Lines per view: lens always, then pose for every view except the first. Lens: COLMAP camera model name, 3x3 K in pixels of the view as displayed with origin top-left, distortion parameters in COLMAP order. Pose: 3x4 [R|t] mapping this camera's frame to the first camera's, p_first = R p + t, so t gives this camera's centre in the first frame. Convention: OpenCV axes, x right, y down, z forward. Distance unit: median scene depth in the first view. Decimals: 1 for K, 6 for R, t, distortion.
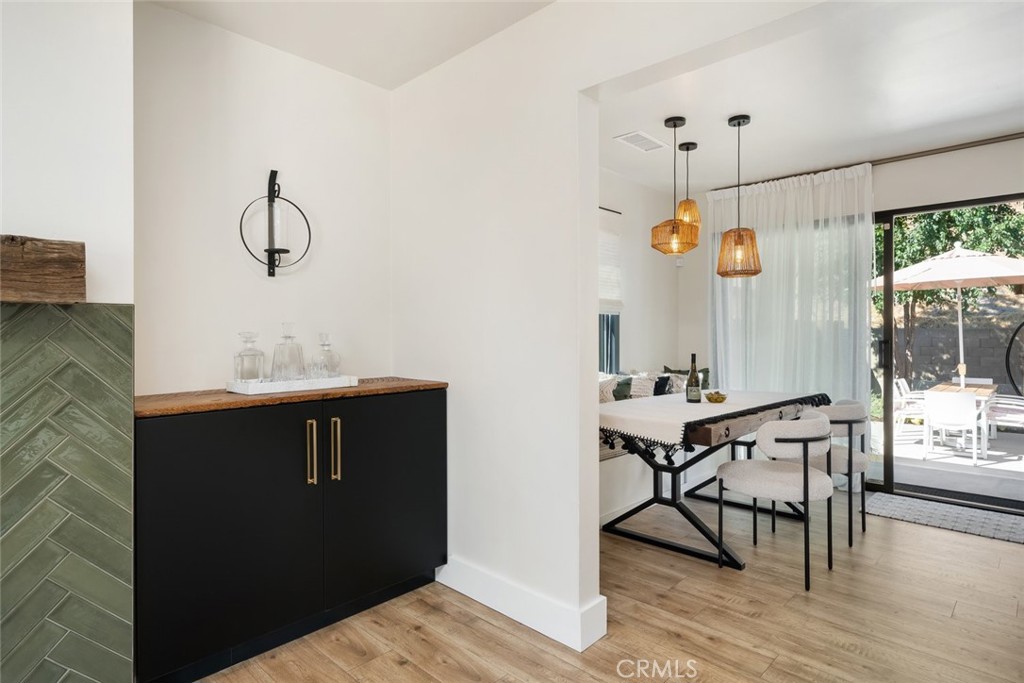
lens RADIAL K [[547.8, 0, 496.1], [0, 547.8, 329.0], [0, 0, 1]] dist [0.003930, -0.000106]
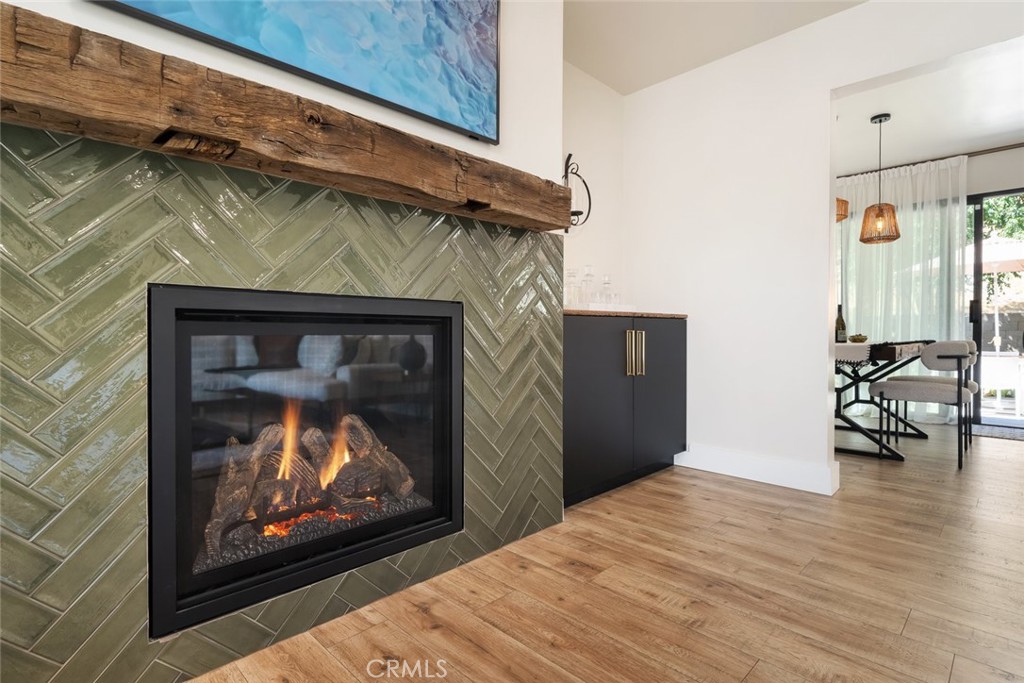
lens RADIAL K [[502.1, 0, 509.0], [0, 502.1, 337.8], [0, 0, 1]] dist [0.002187, 0.000877]
pose [[0.999978, -0.001405, -0.006548, -0.447329], [0.001522, 0.999836, 0.018032, 0.114110], [0.006522, -0.018041, 0.999816, -0.193037]]
